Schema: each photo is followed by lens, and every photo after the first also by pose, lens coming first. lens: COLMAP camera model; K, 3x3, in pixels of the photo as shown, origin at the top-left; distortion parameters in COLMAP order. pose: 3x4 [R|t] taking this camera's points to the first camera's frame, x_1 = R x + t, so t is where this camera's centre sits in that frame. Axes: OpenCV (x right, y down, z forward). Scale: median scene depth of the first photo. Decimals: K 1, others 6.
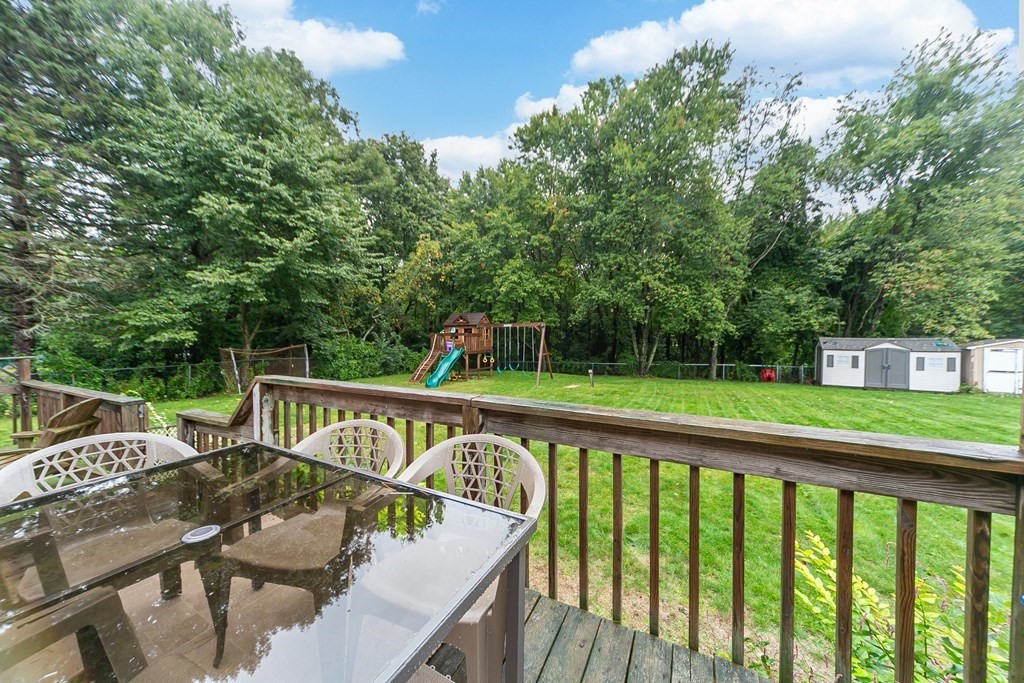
lens RADIAL K [[352.9, 0, 514.2], [0, 352.9, 344.3], [0, 0, 1]] dist [0.002082, -0.000041]
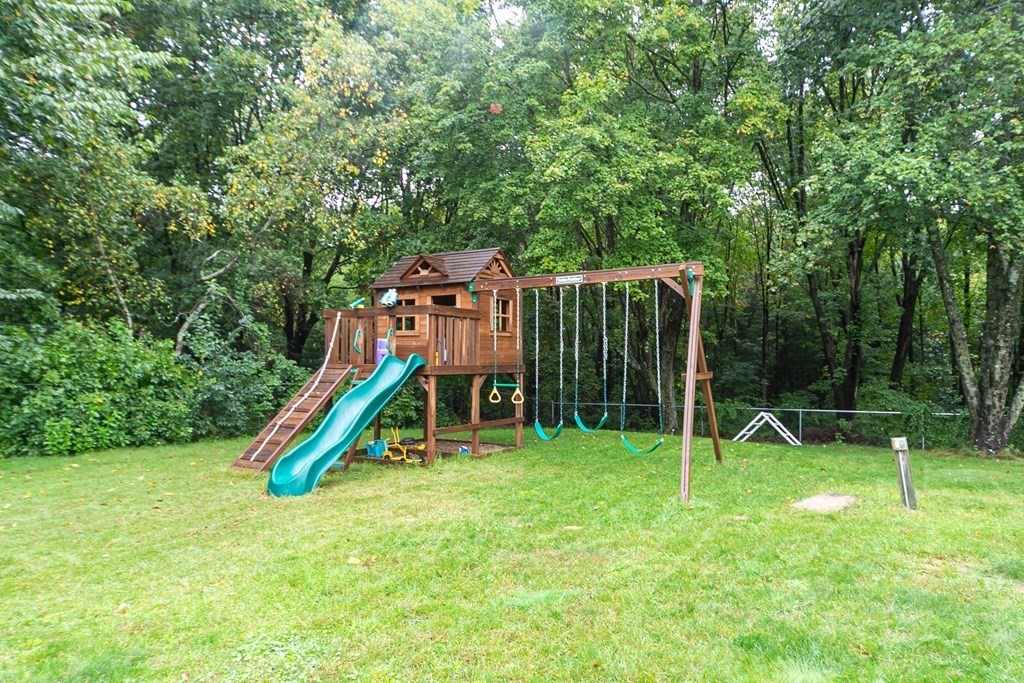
lens RADIAL K [[663.9, 0, 509.3], [0, 663.9, 348.3], [0, 0, 1]] dist [0.004916, 0.000071]
pose [[0.993850, 0.002205, -0.110712, -0.007036], [-0.006082, 0.999380, -0.034693, 0.024306], [0.110567, 0.035153, 0.993247, 0.441304]]
